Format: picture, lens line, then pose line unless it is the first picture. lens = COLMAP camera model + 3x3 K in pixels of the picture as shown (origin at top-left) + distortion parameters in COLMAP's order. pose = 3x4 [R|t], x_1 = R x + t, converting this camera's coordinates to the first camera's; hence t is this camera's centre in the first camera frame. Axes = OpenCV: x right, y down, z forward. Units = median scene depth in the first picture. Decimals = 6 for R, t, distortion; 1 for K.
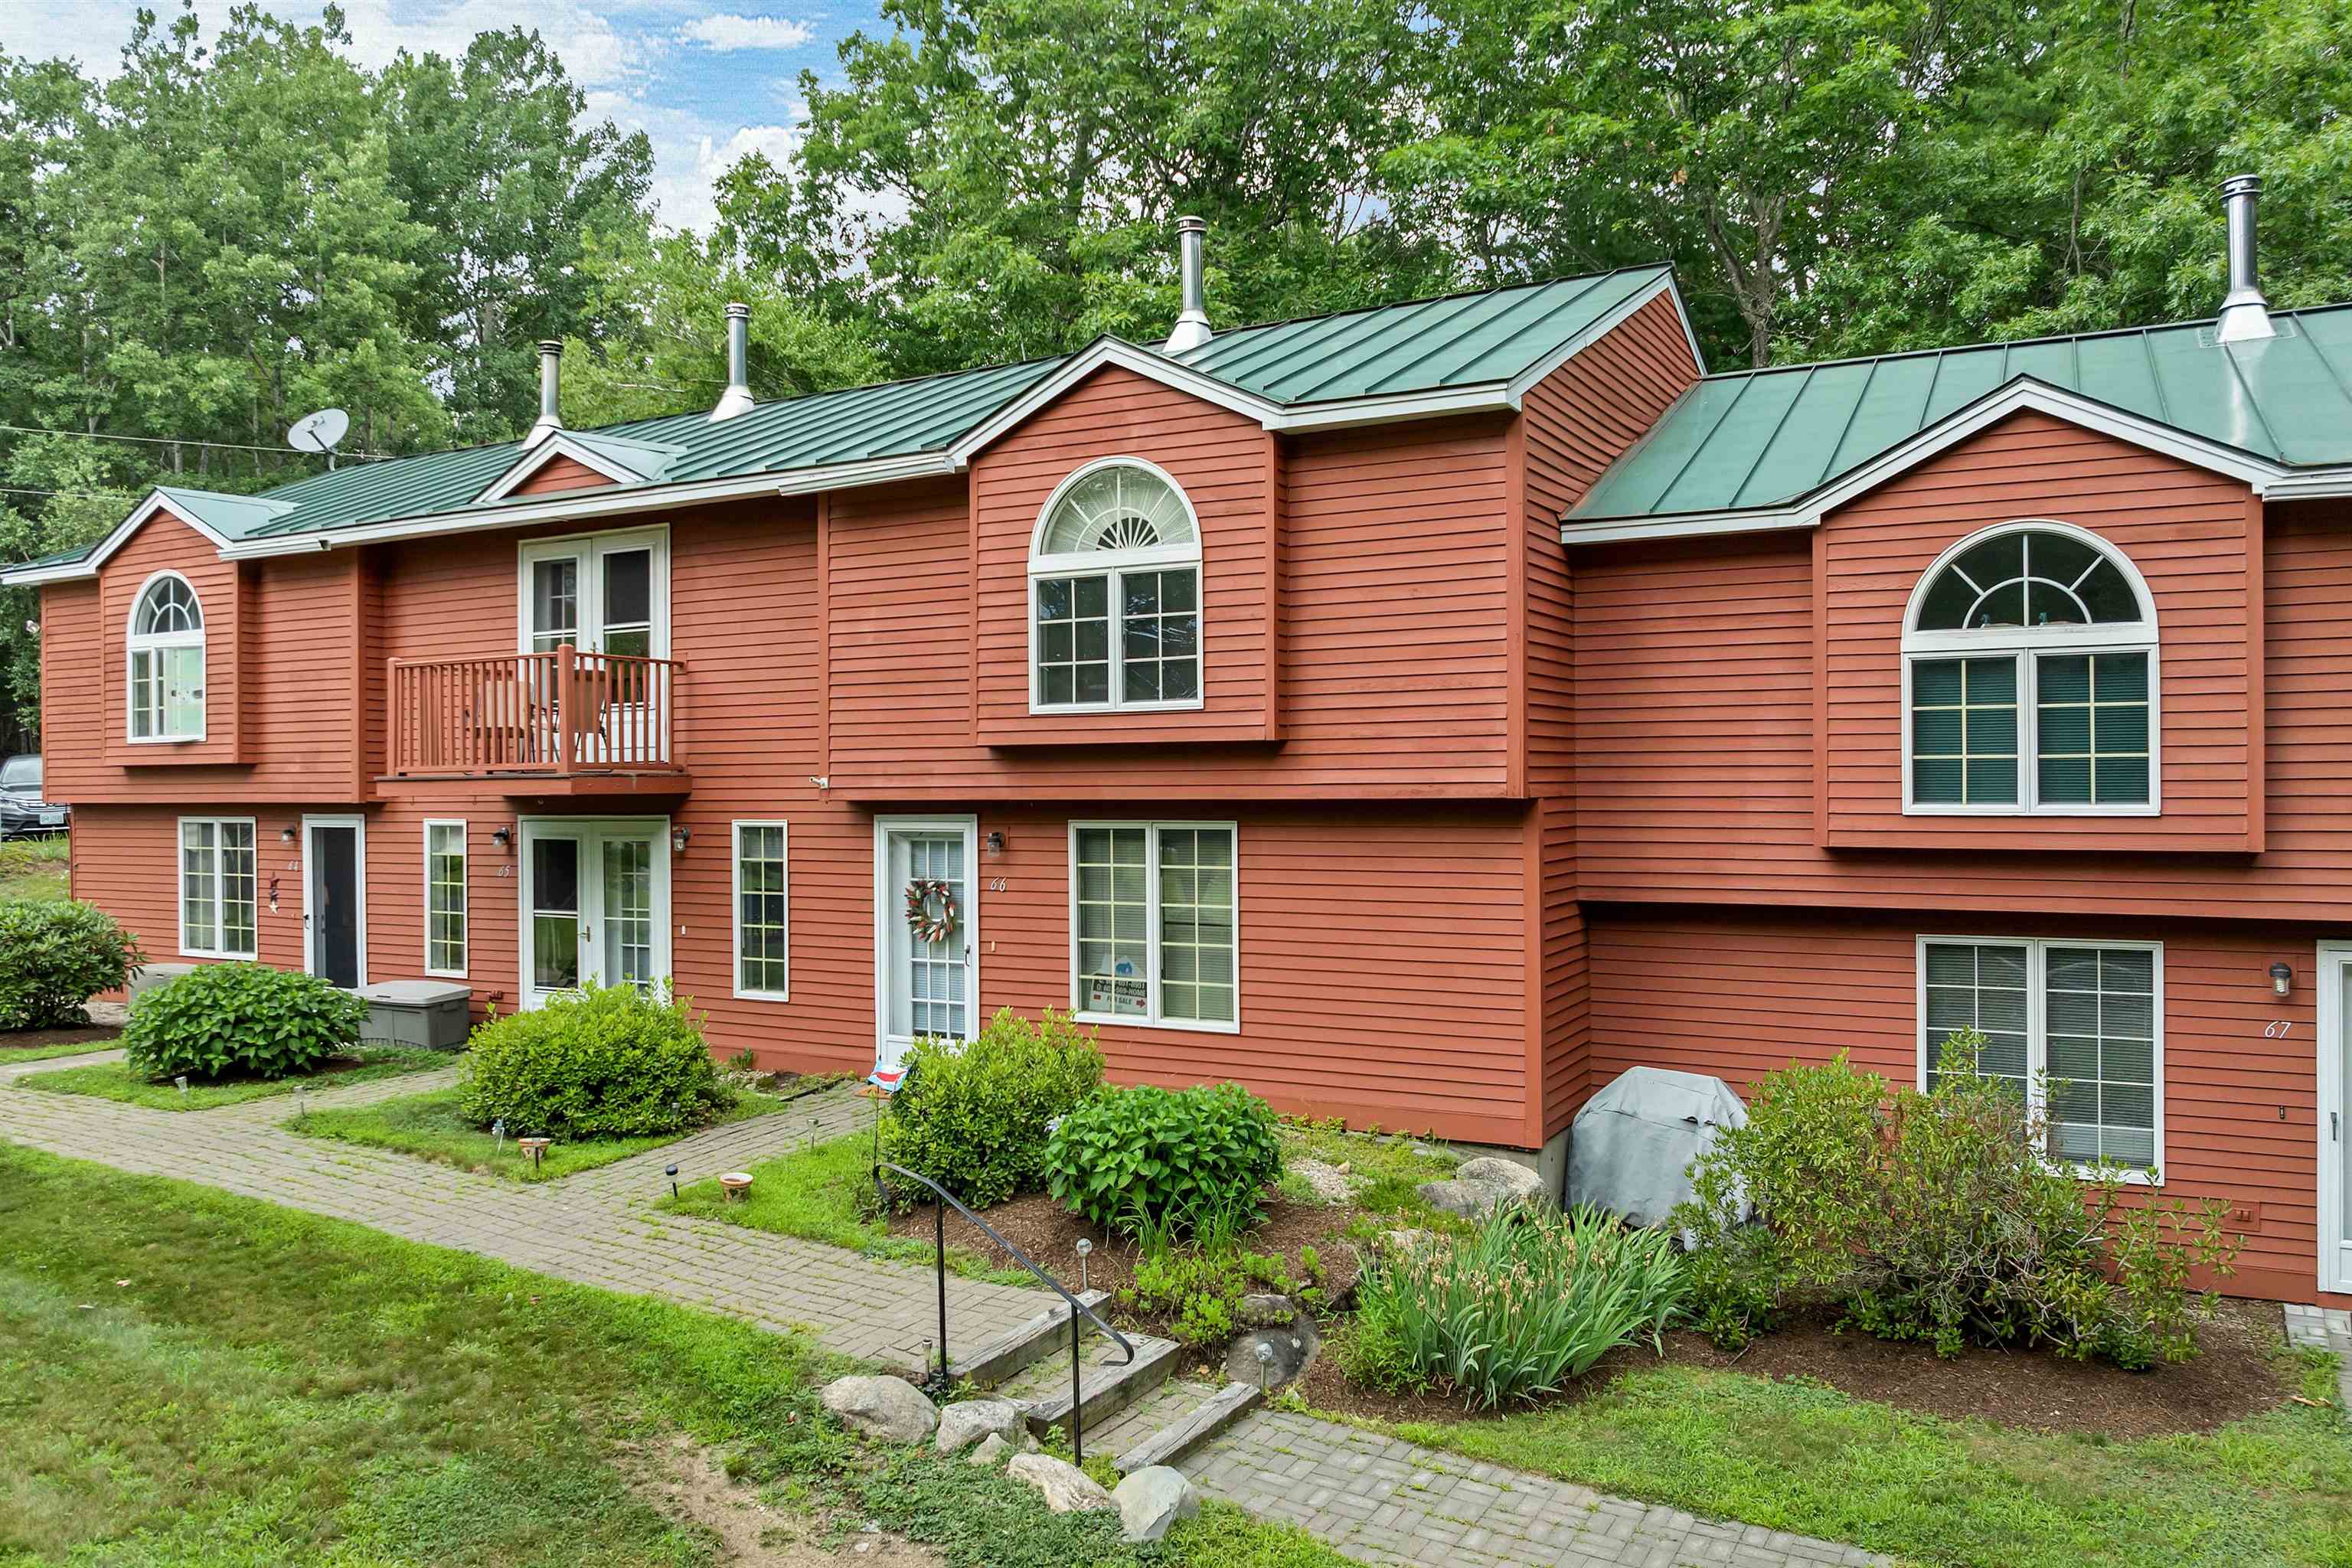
lens RADIAL K [[1630.9, 0, 1180.4], [0, 1630.9, 782.0], [0, 0, 1]] dist [-0.029163, -0.010048]
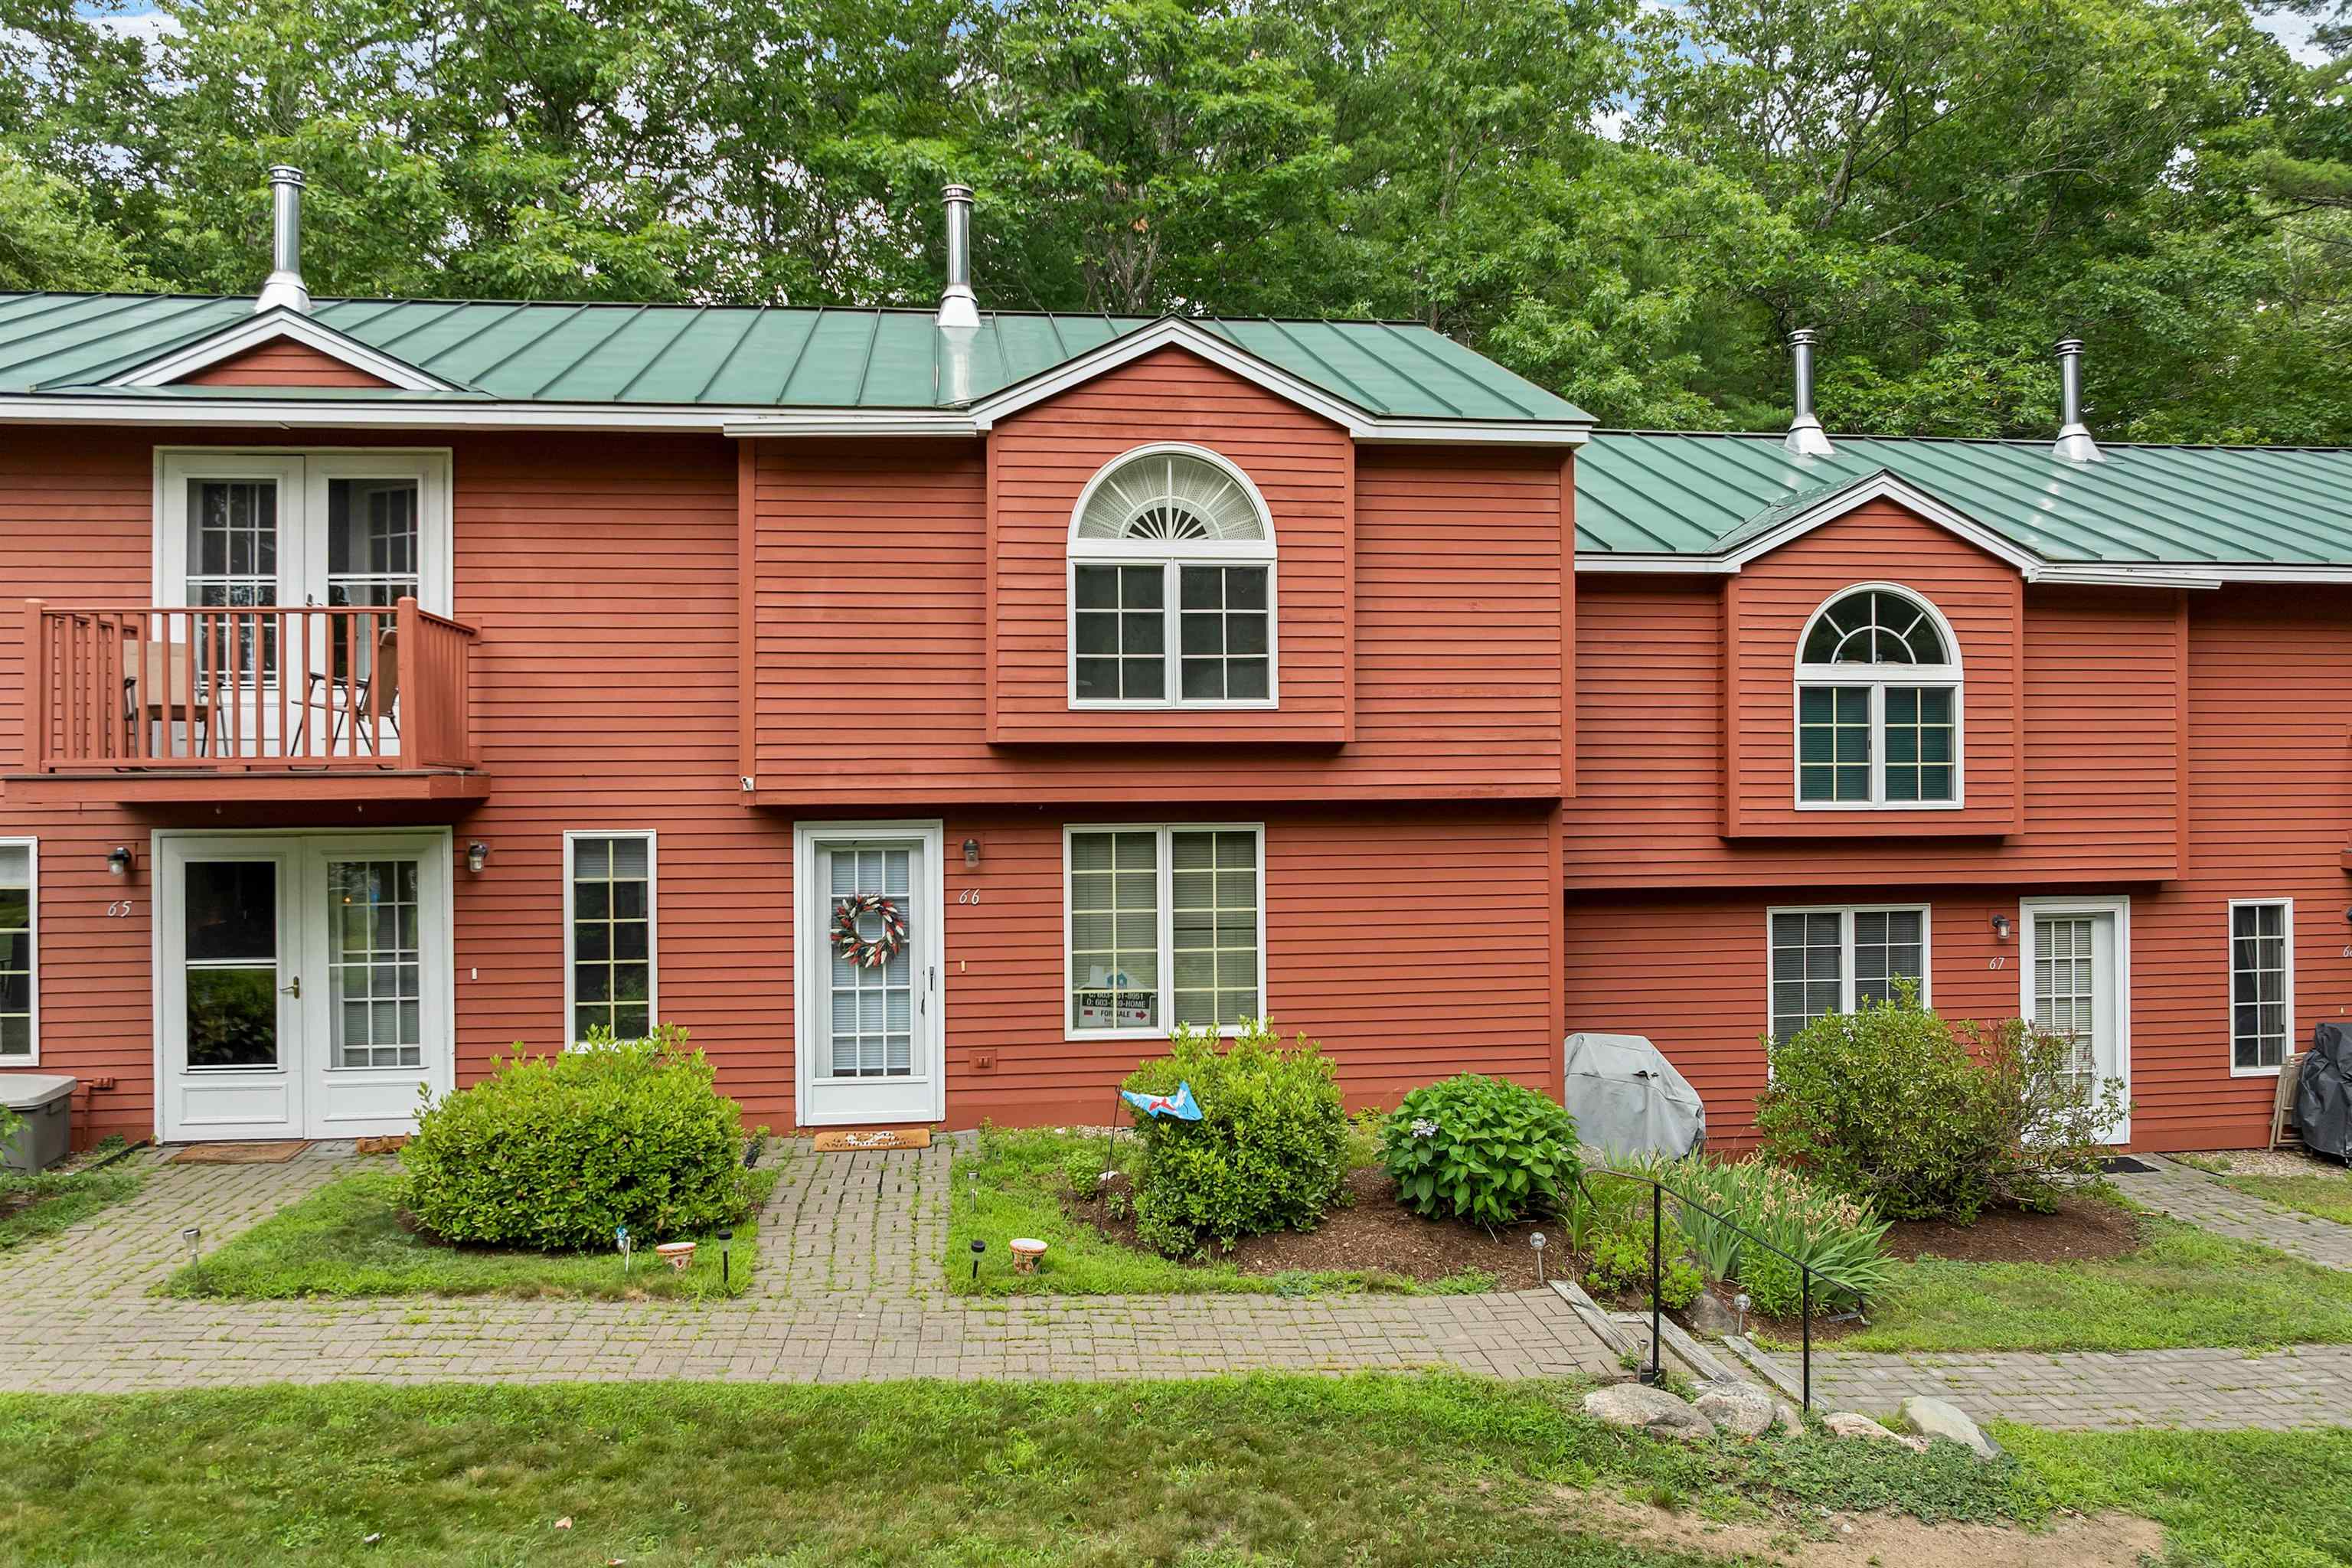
lens RADIAL K [[1630.9, 0, 1178.5], [0, 1630.9, 781.8], [0, 0, 1]] dist [-0.029163, -0.010048]
pose [[0.822879, 0.004264, 0.568201, -0.579774], [0.000659, 0.999964, -0.008460, 0.007628], [-0.568216, 0.007336, 0.822846, 0.211930]]
